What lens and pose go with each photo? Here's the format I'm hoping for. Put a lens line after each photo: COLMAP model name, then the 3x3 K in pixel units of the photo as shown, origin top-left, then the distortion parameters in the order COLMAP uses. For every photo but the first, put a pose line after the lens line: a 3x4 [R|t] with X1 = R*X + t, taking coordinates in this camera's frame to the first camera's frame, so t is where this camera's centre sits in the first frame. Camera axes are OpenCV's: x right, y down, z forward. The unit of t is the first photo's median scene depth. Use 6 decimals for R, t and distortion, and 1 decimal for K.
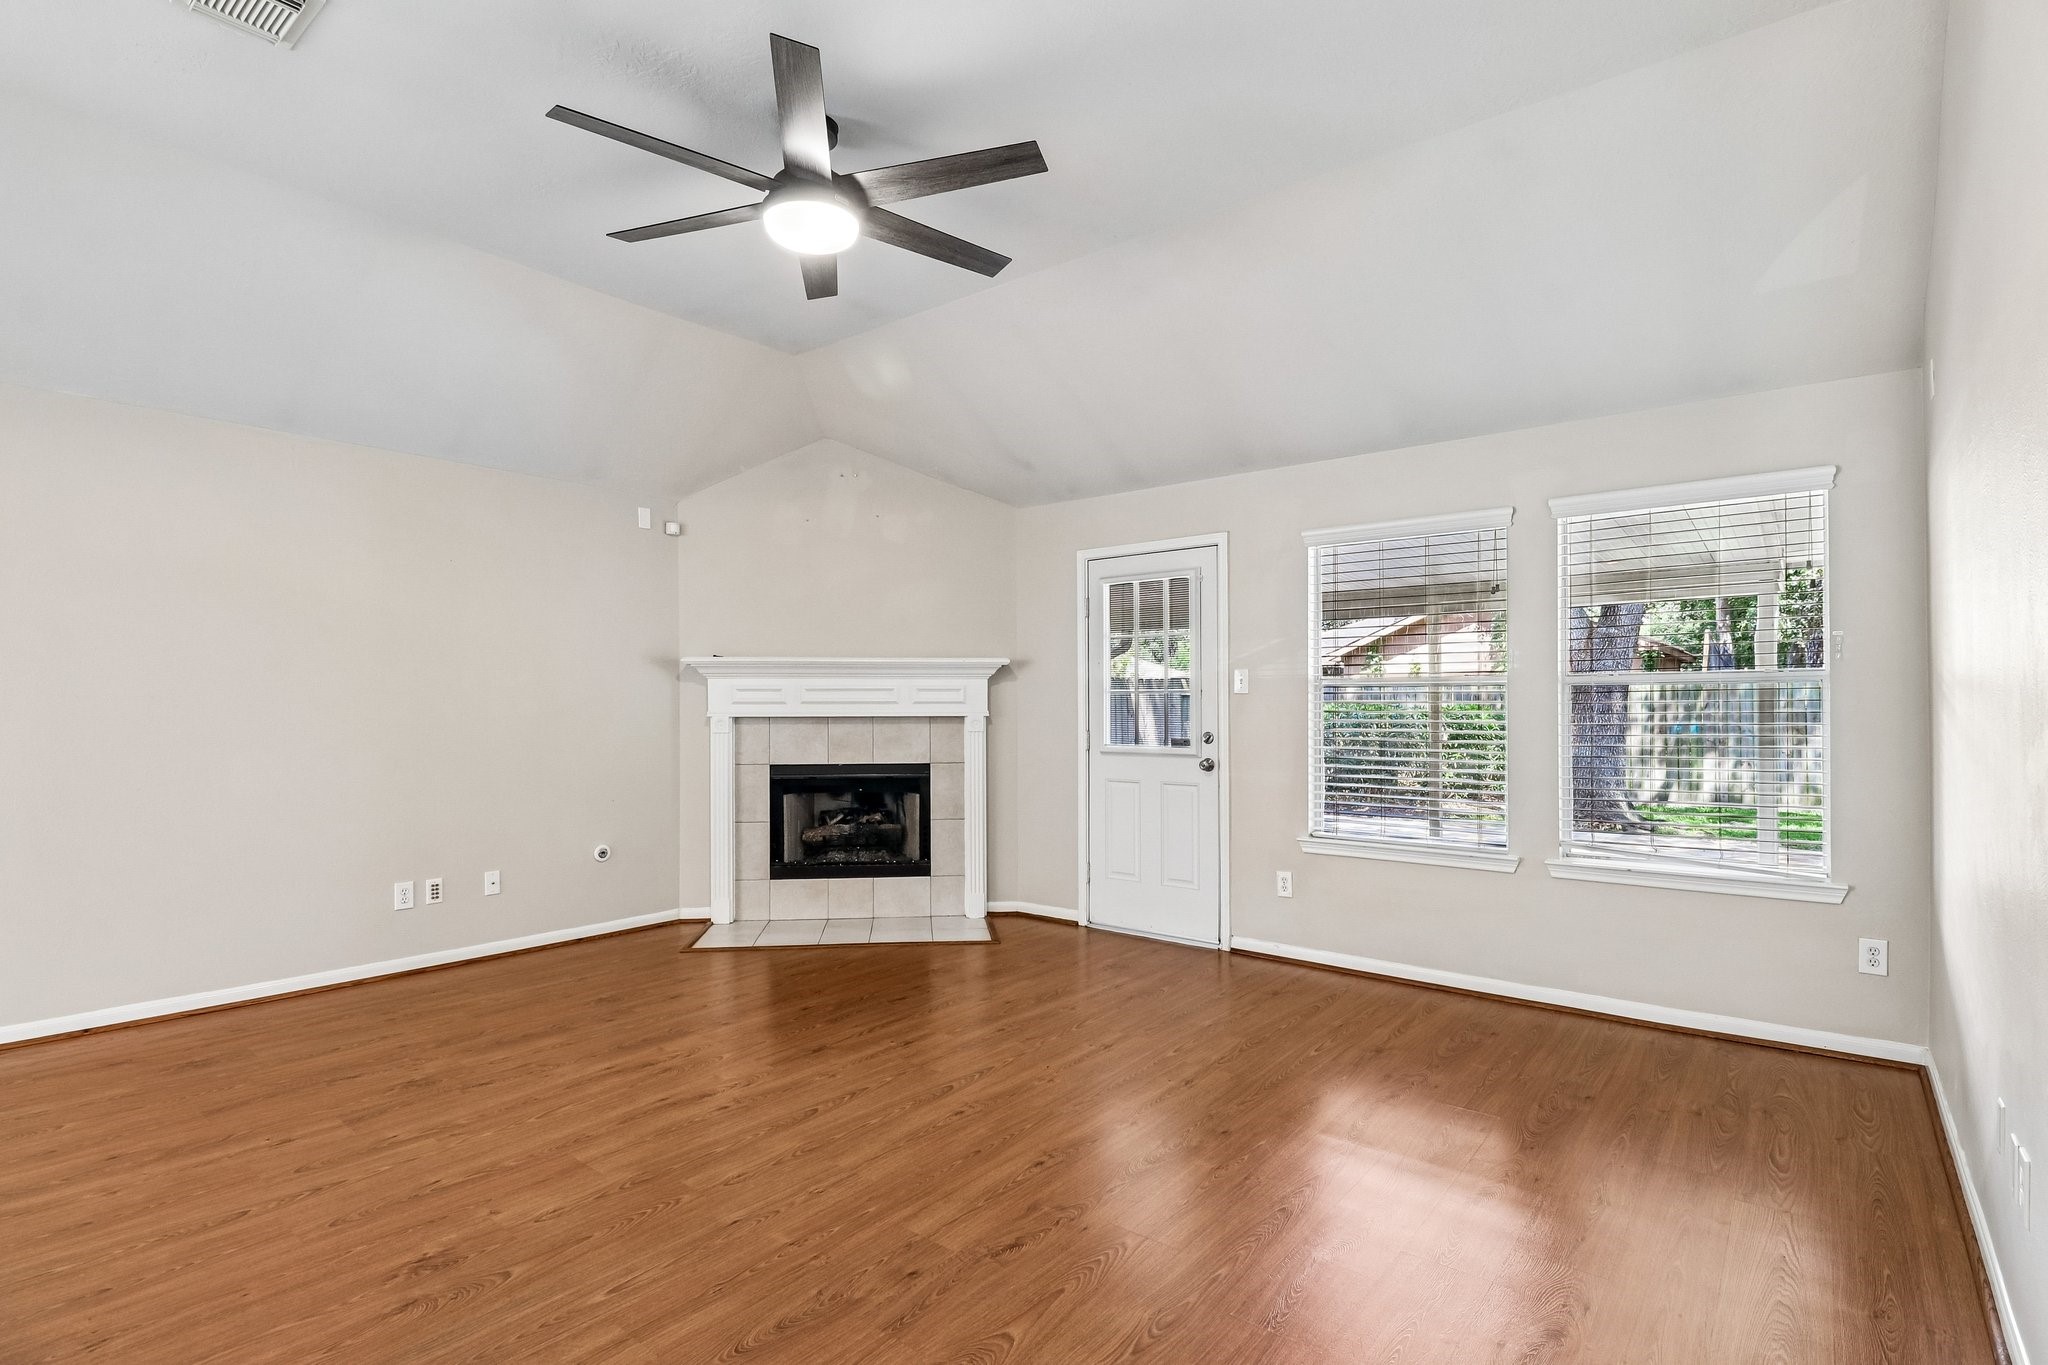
lens RADIAL K [[981.5, 0, 1004.7], [0, 981.5, 702.1], [0, 0, 1]] dist [-0.004878, -0.009725]
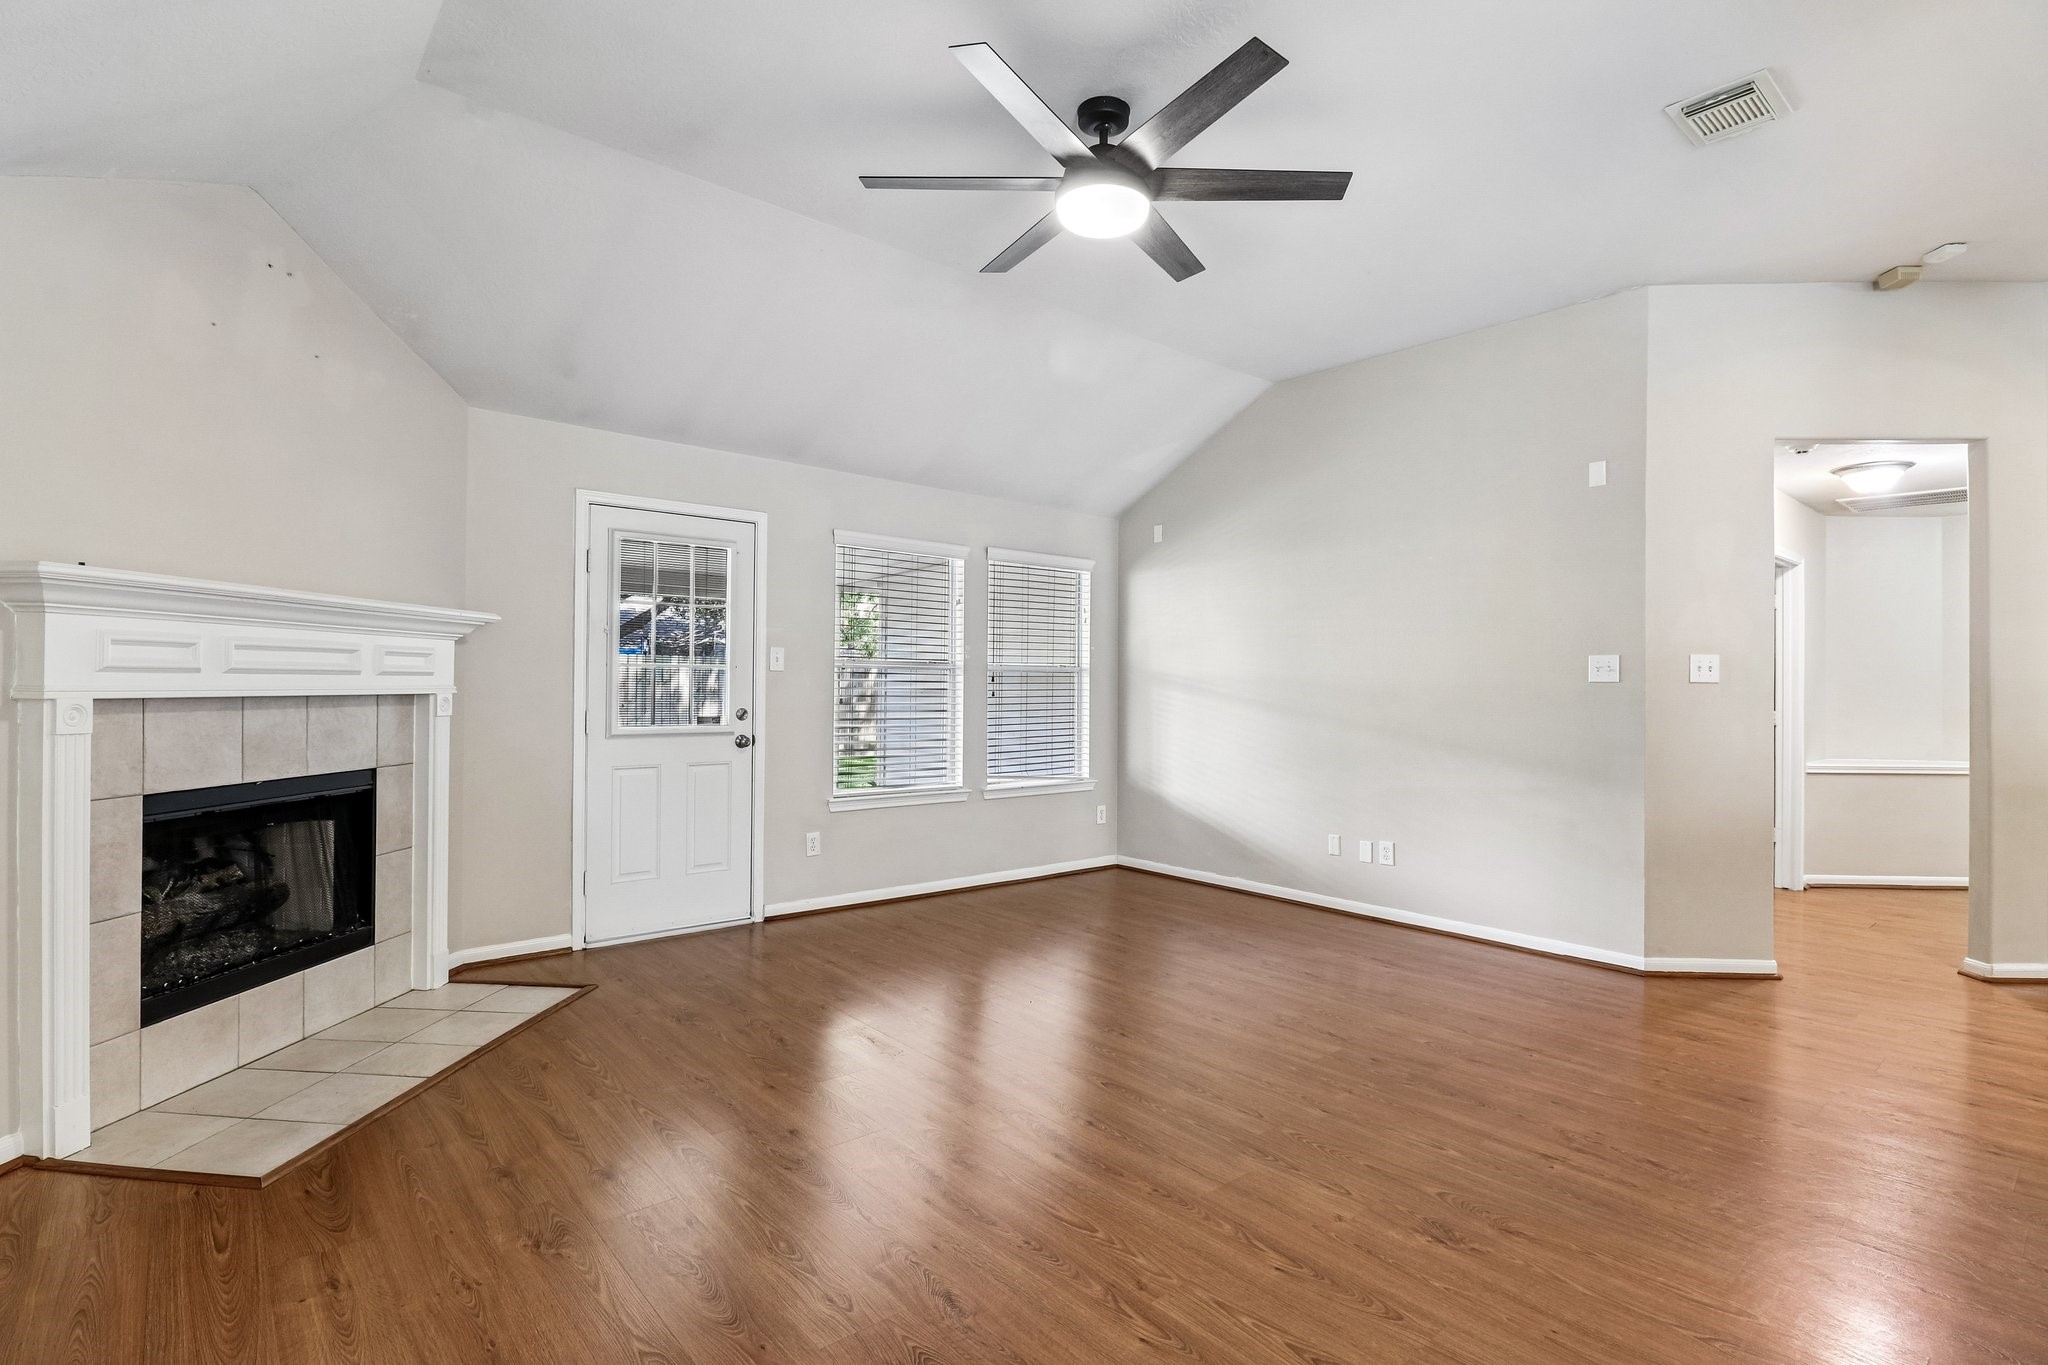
lens RADIAL K [[981.5, 0, 1025.7], [0, 981.5, 675.5], [0, 0, 1]] dist [-0.004878, -0.009725]
pose [[0.172946, 0.012862, 0.984847, -0.658887], [-0.013267, 0.999854, -0.010729, 0.003655], [-0.984842, -0.011210, 0.173091, 0.494910]]
